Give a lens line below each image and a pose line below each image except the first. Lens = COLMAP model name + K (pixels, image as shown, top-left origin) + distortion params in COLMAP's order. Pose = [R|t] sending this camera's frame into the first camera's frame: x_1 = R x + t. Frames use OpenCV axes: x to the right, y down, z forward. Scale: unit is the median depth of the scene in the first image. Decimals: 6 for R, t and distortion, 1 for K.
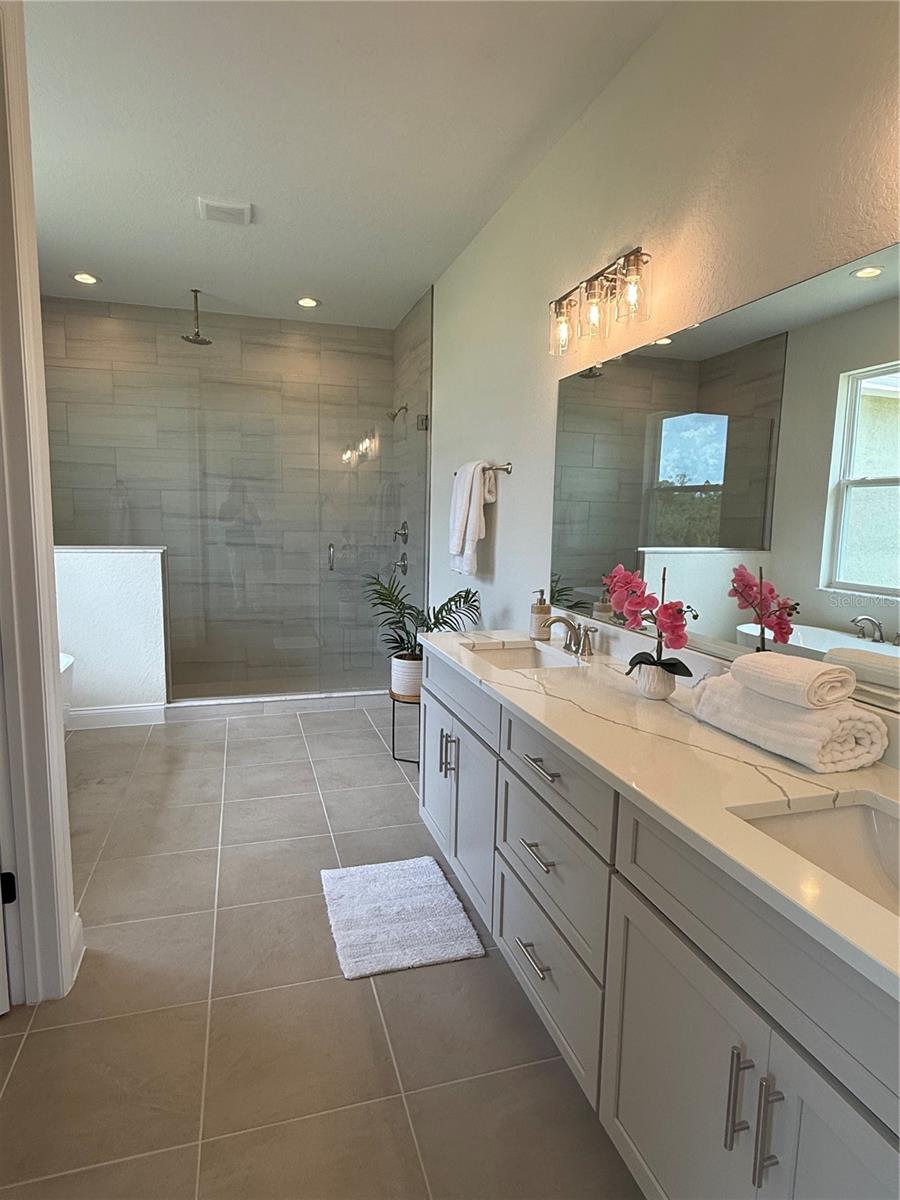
lens RADIAL K [[676.1, 0, 448.5], [0, 676.1, 598.7], [0, 0, 1]] dist [-0.002682, 0.001160]
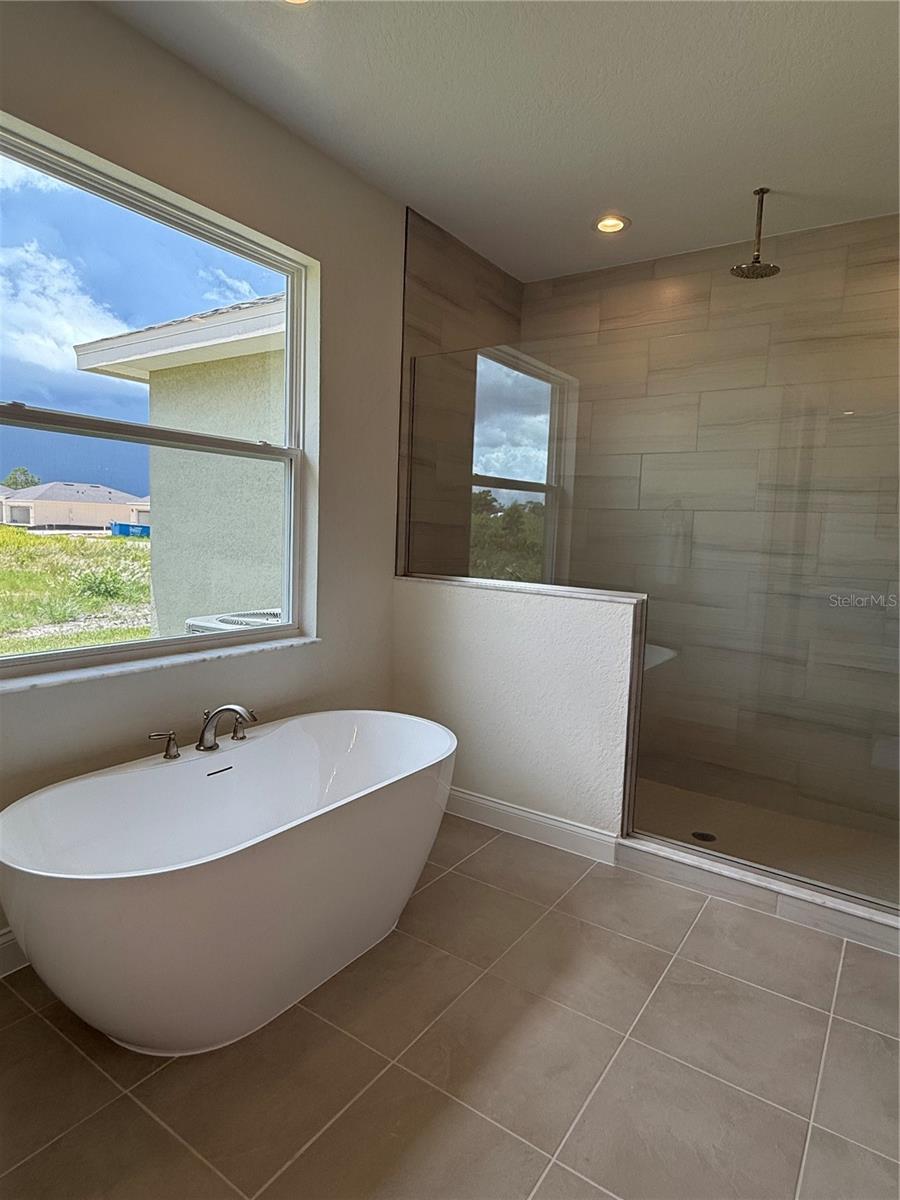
lens RADIAL K [[676.1, 0, 454.5], [0, 676.1, 594.0], [0, 0, 1]] dist [-0.002682, 0.001160]
pose [[0.621774, 0.085655, -0.778499, -0.034179], [-0.127960, 0.991755, 0.006919, -0.056893], [0.772673, 0.095315, 0.627608, 0.443671]]
